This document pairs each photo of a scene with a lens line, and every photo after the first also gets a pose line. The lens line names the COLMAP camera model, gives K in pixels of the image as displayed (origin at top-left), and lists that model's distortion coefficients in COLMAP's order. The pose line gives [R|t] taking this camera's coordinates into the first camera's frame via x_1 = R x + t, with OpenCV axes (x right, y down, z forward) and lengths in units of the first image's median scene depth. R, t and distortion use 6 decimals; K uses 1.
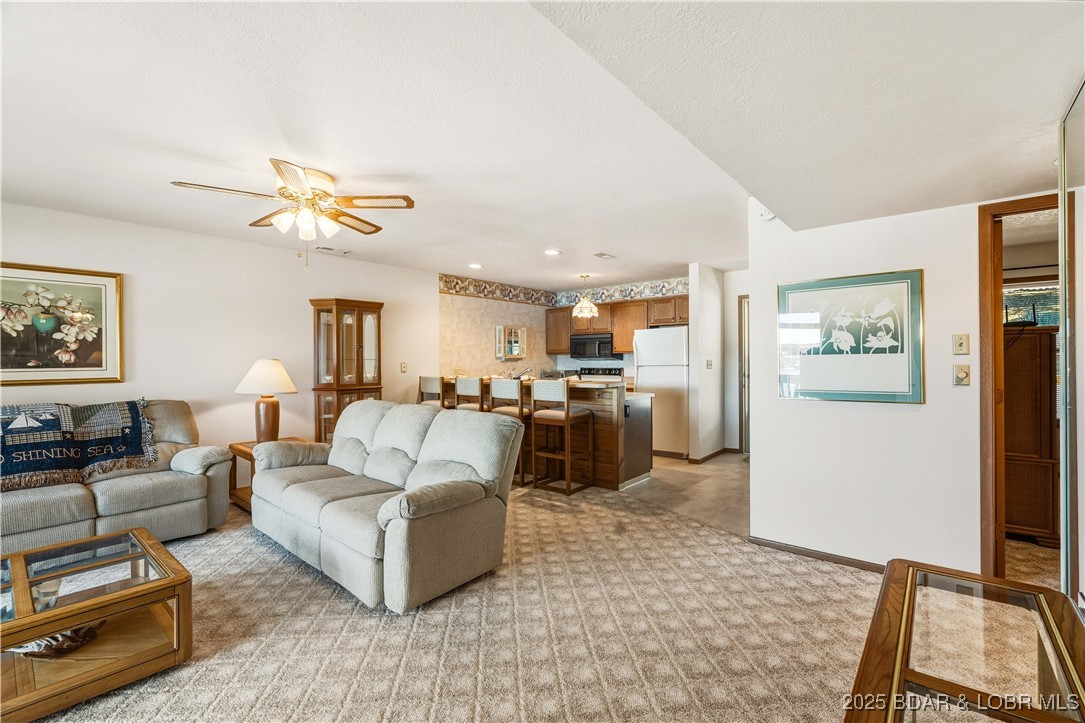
lens RADIAL K [[479.3, 0, 540.0], [0, 479.3, 361.4], [0, 0, 1]] dist [-0.009040, 0.002182]
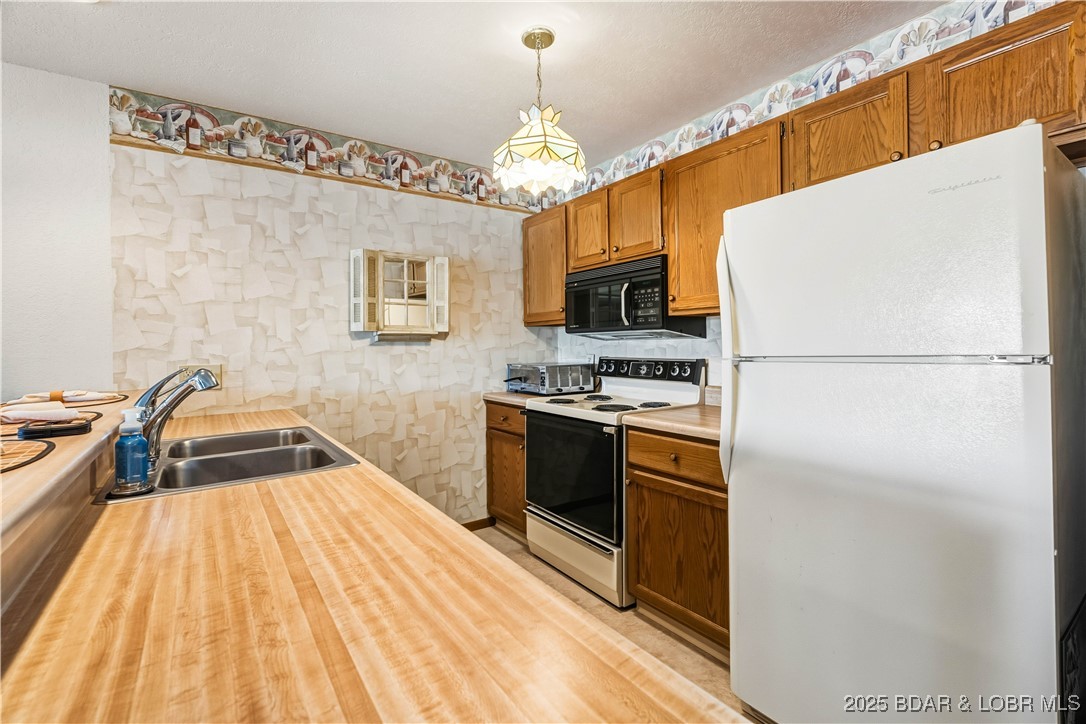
lens RADIAL K [[479.8, 0, 544.3], [0, 479.8, 345.9], [0, 0, 1]] dist [-0.009040, 0.002182]
pose [[0.968409, -0.005633, -0.249304, 0.184749], [0.006626, 0.999973, 0.003145, 0.002560], [0.249279, -0.004698, 0.968420, 0.806020]]
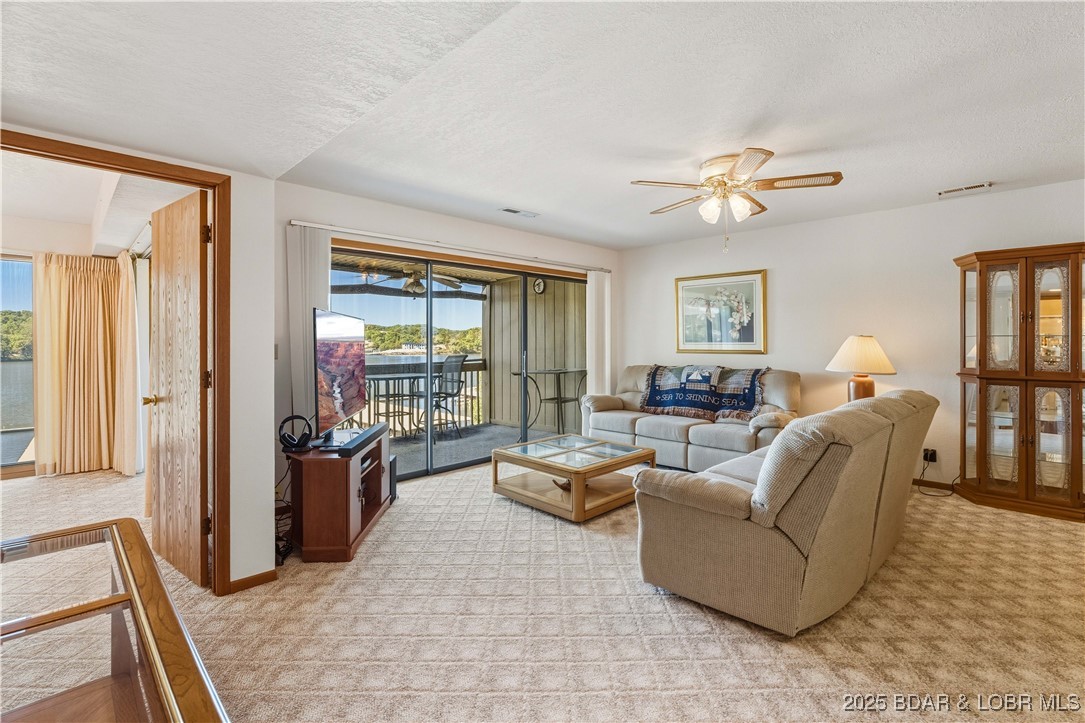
lens RADIAL K [[479.3, 0, 548.7], [0, 479.3, 347.6], [0, 0, 1]] dist [-0.009040, 0.002182]
pose [[-0.066404, 0.024328, -0.997496, 0.297389], [0.001463, 0.999704, 0.024284, -0.003817], [0.997792, 0.000153, -0.066419, 0.338096]]
